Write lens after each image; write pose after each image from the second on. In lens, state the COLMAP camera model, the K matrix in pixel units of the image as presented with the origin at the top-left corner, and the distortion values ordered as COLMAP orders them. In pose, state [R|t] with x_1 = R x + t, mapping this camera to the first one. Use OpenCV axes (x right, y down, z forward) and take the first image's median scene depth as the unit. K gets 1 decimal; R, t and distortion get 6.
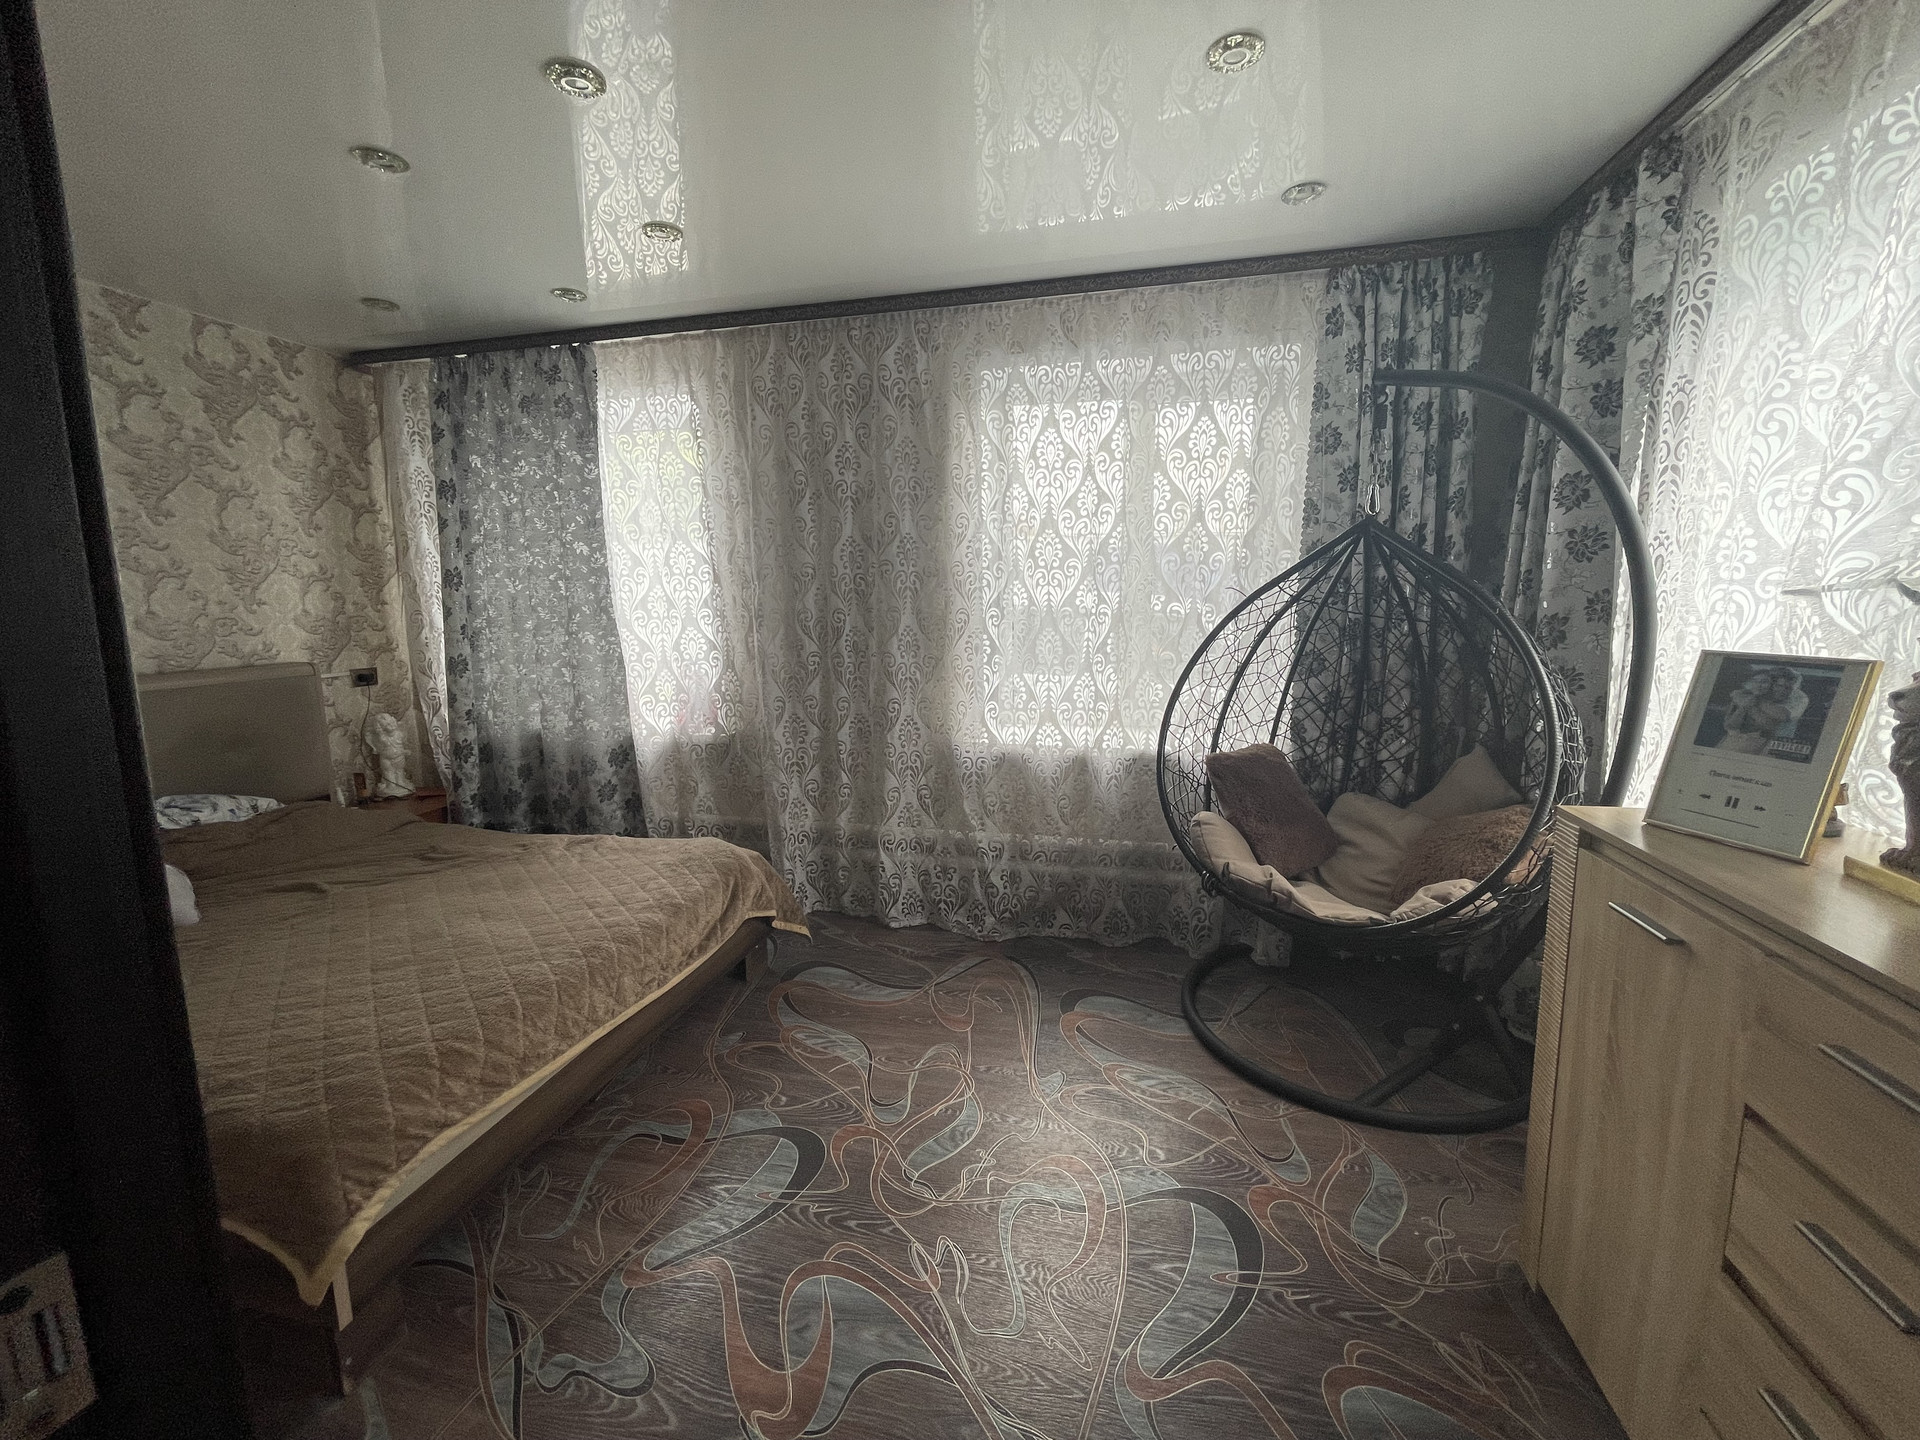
lens RADIAL K [[770.3, 0, 960.0], [0, 770.3, 720.0], [0, 0, 1]] dist [-0.000146, 0.000005]
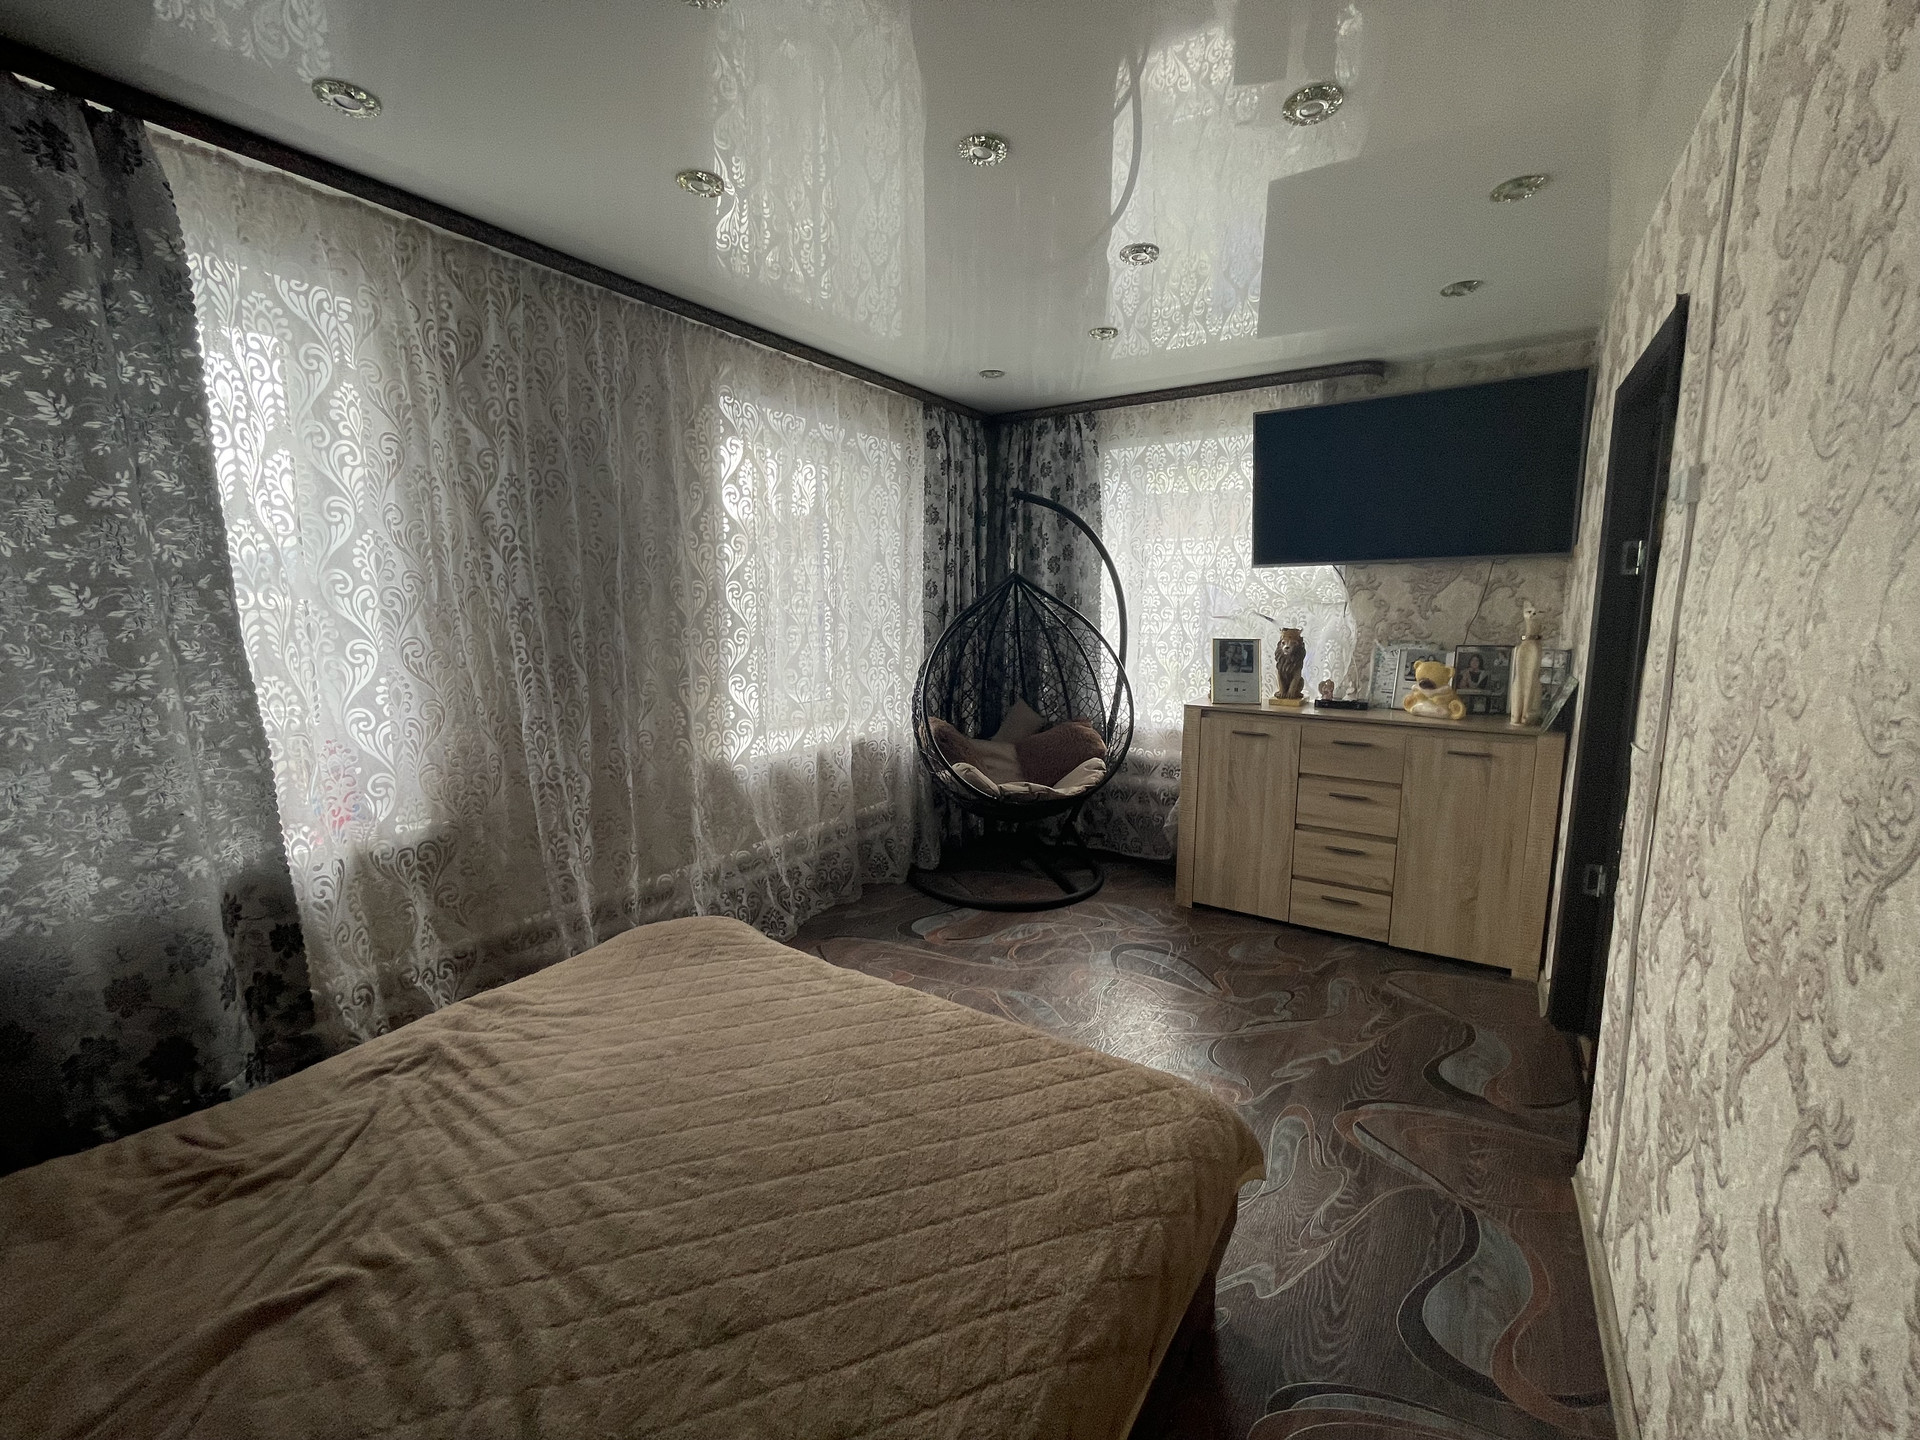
lens RADIAL K [[770.3, 0, 960.0], [0, 770.3, 720.0], [0, 0, 1]] dist [-0.000146, 0.000005]
pose [[0.357109, -0.129132, 0.925094, -0.936353], [0.135999, 0.987032, 0.085279, -0.080475], [-0.924109, 0.095358, 0.370040, 0.403982]]
